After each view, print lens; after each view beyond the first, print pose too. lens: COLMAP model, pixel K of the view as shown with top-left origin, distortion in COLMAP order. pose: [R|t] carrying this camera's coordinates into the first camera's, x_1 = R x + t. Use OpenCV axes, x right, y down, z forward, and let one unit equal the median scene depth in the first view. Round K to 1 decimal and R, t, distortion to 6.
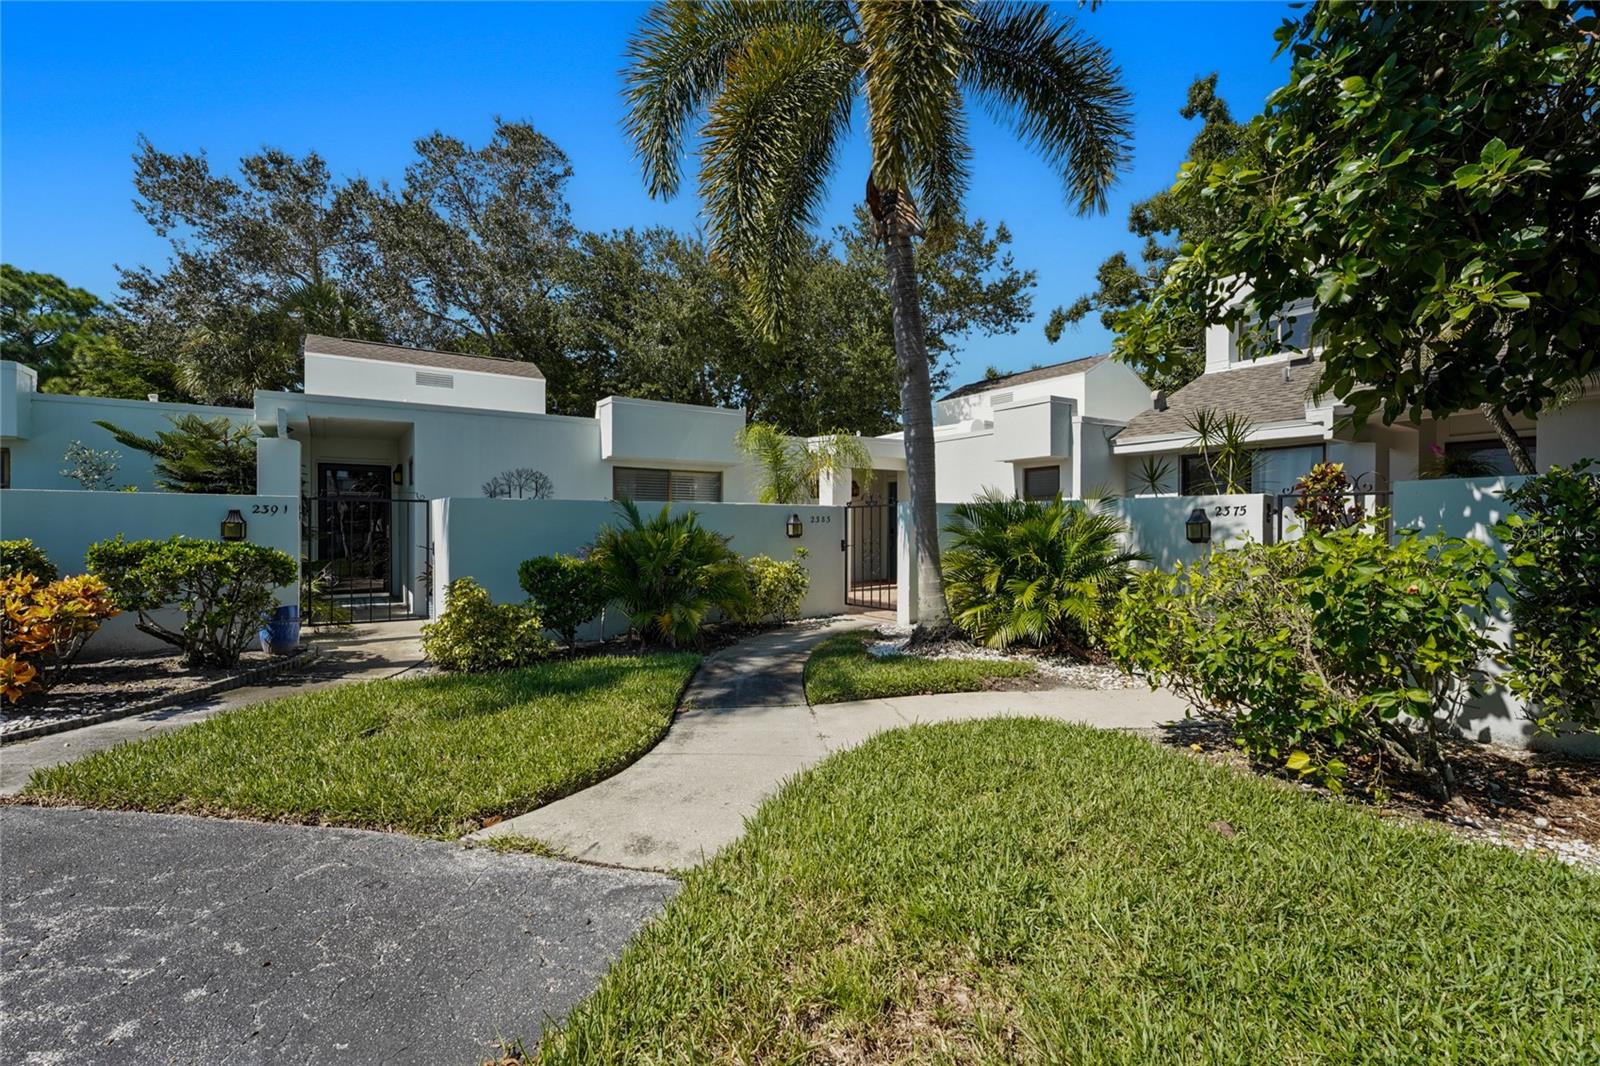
lens RADIAL K [[707.4, 0, 798.7], [0, 707.4, 528.8], [0, 0, 1]] dist [0.001923, 0.000325]
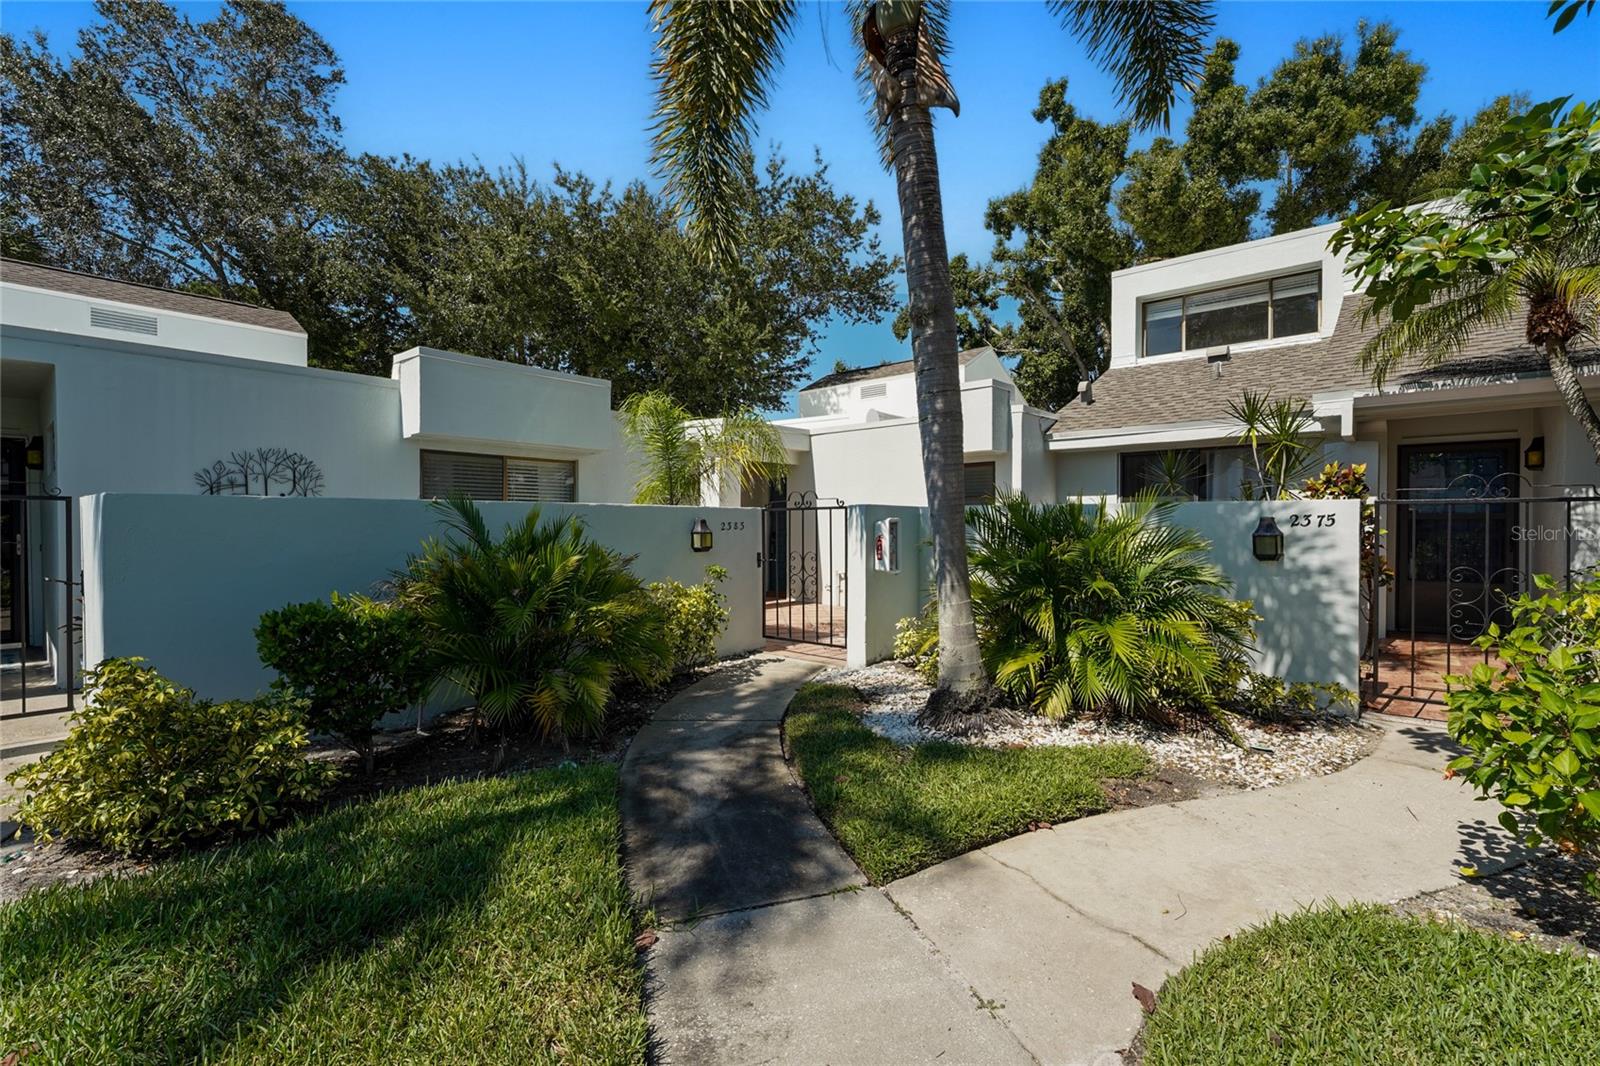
lens RADIAL K [[707.4, 0, 802.4], [0, 707.4, 531.8], [0, 0, 1]] dist [0.001923, 0.000325]
pose [[0.964738, -0.004672, 0.263172, -0.046532], [0.002475, 0.999959, 0.008682, -0.006615], [-0.263202, -0.007724, 0.964710, 0.126350]]
